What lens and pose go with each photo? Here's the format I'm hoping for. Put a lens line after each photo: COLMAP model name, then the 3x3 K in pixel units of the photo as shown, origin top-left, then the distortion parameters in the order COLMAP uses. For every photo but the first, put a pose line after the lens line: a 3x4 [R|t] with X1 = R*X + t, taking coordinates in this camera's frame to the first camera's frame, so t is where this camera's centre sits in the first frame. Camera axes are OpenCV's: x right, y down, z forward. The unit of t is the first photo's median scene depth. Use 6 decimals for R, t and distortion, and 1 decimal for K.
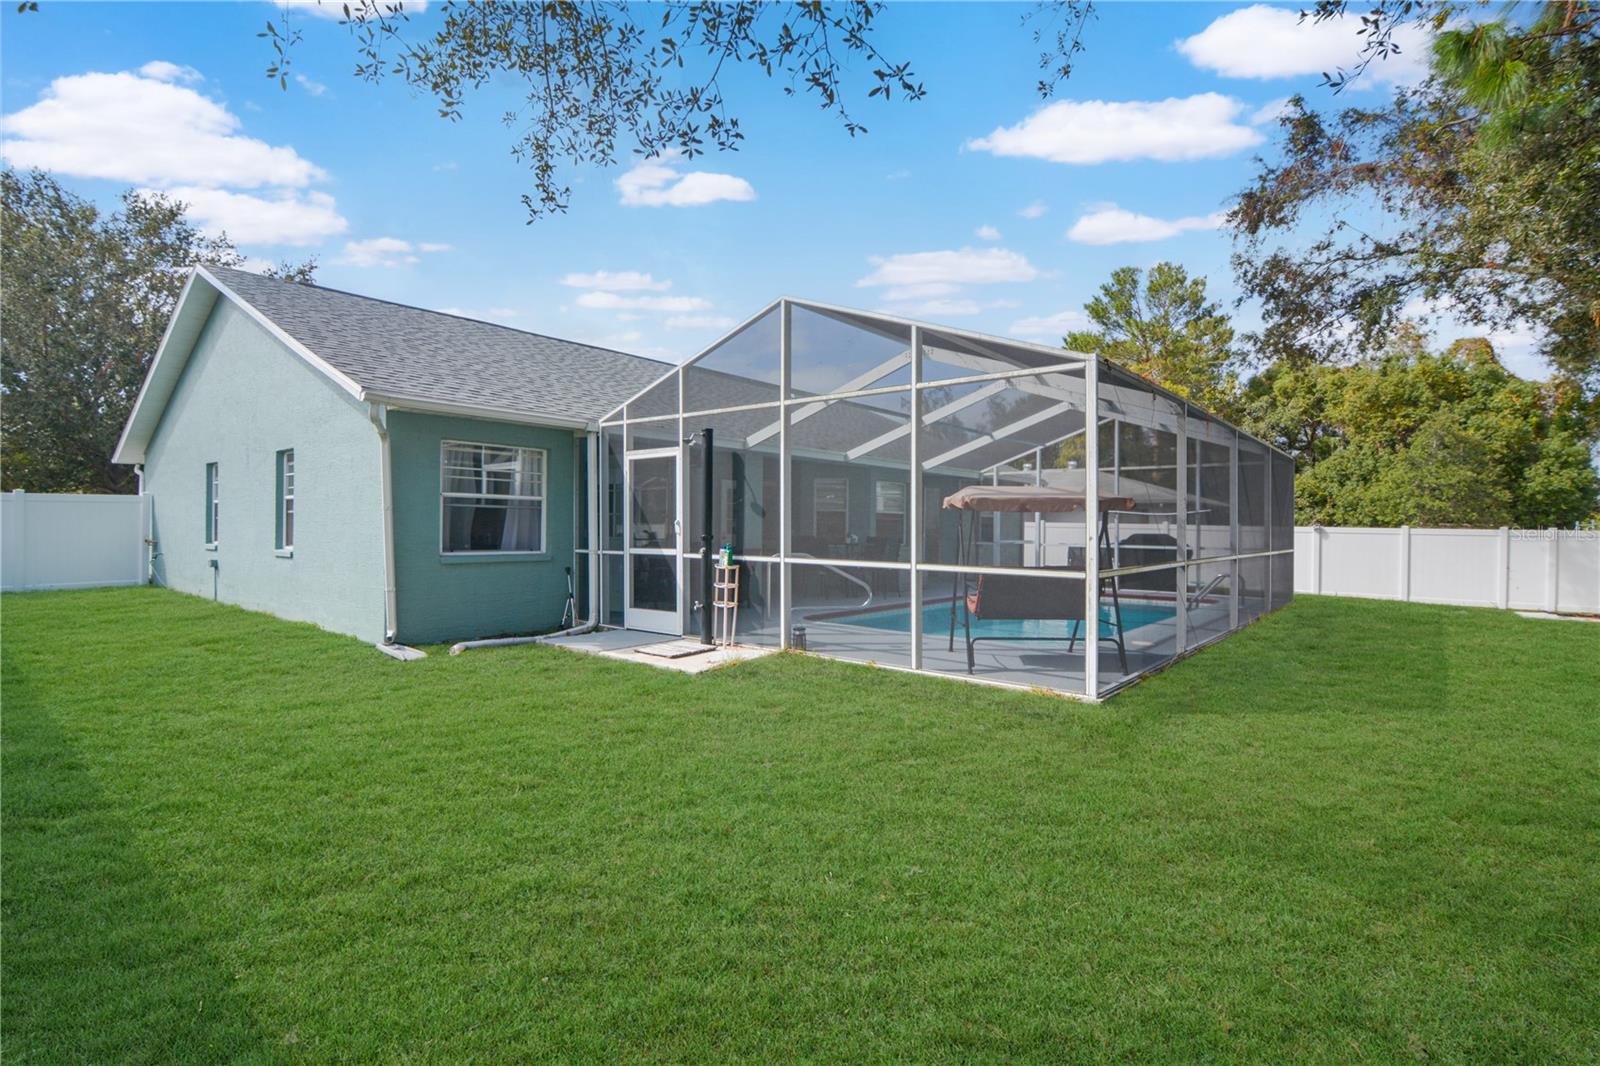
lens RADIAL K [[811.5, 0, 802.5], [0, 811.5, 536.3], [0, 0, 1]] dist [-0.032478, 0.001774]
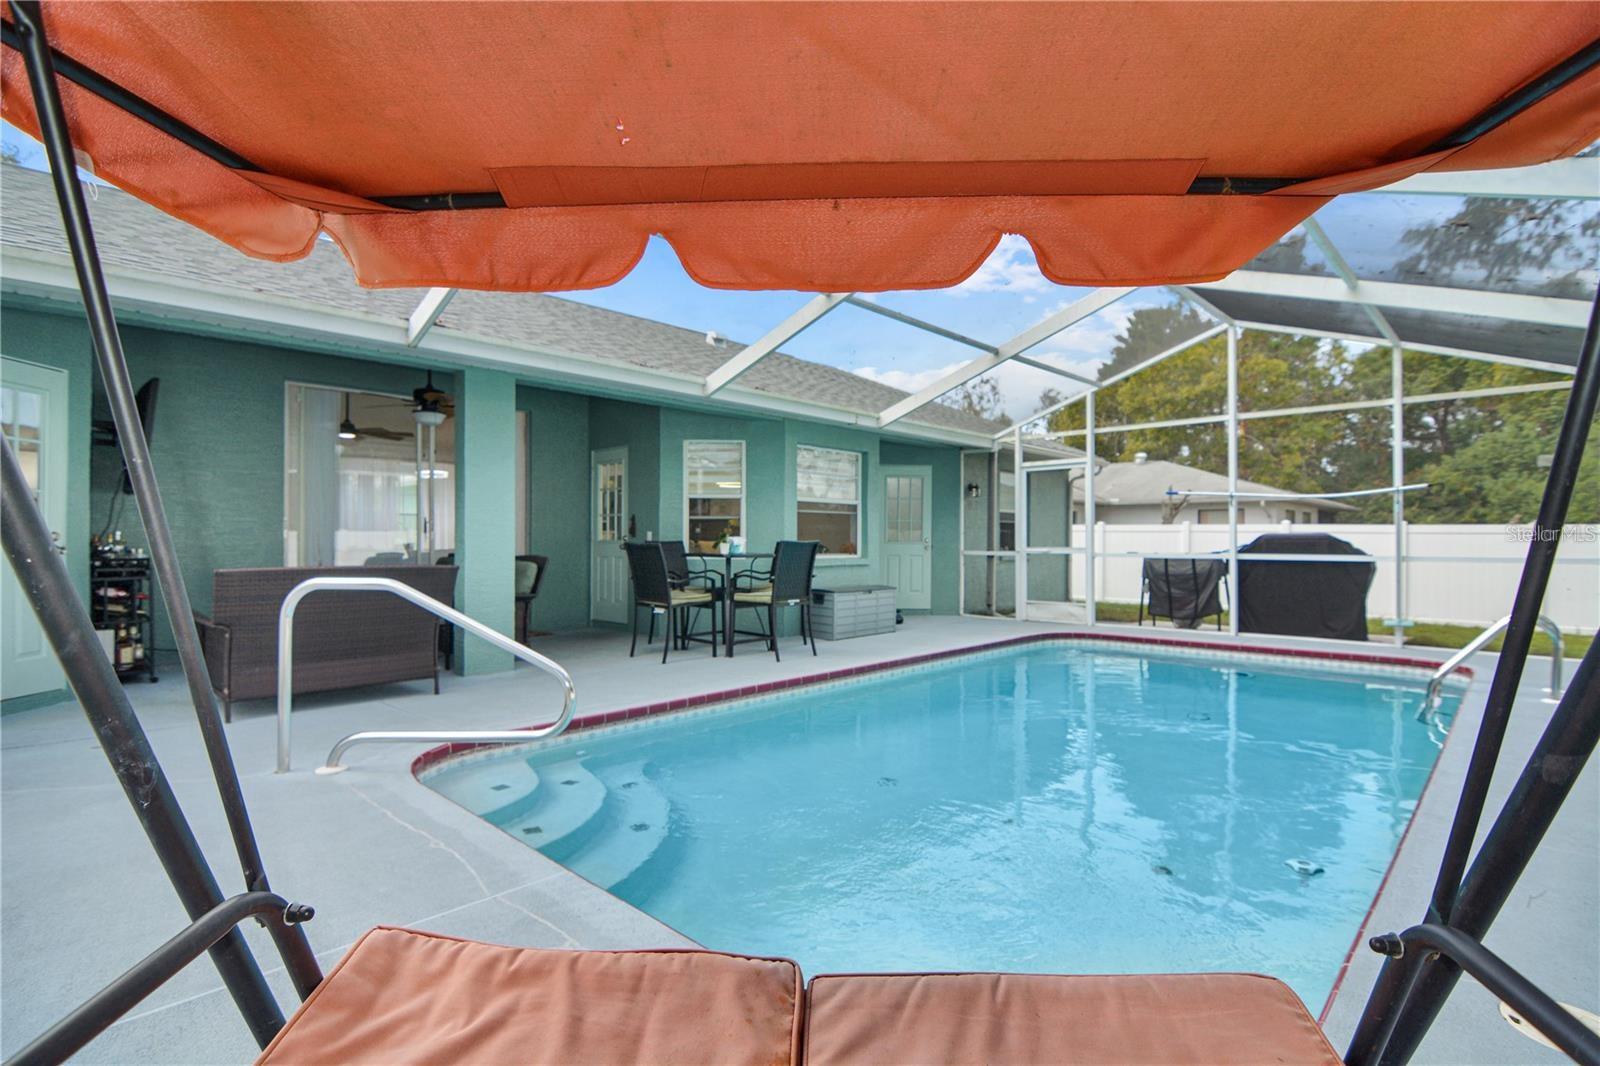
lens RADIAL K [[811.5, 0, 803.4], [0, 811.5, 536.5], [0, 0, 1]] dist [-0.032478, 0.001774]
pose [[0.997485, -0.006062, -0.070620, 0.102420], [0.004894, 0.999849, -0.016703, 0.004716], [0.070710, 0.016316, 0.997363, 0.328837]]
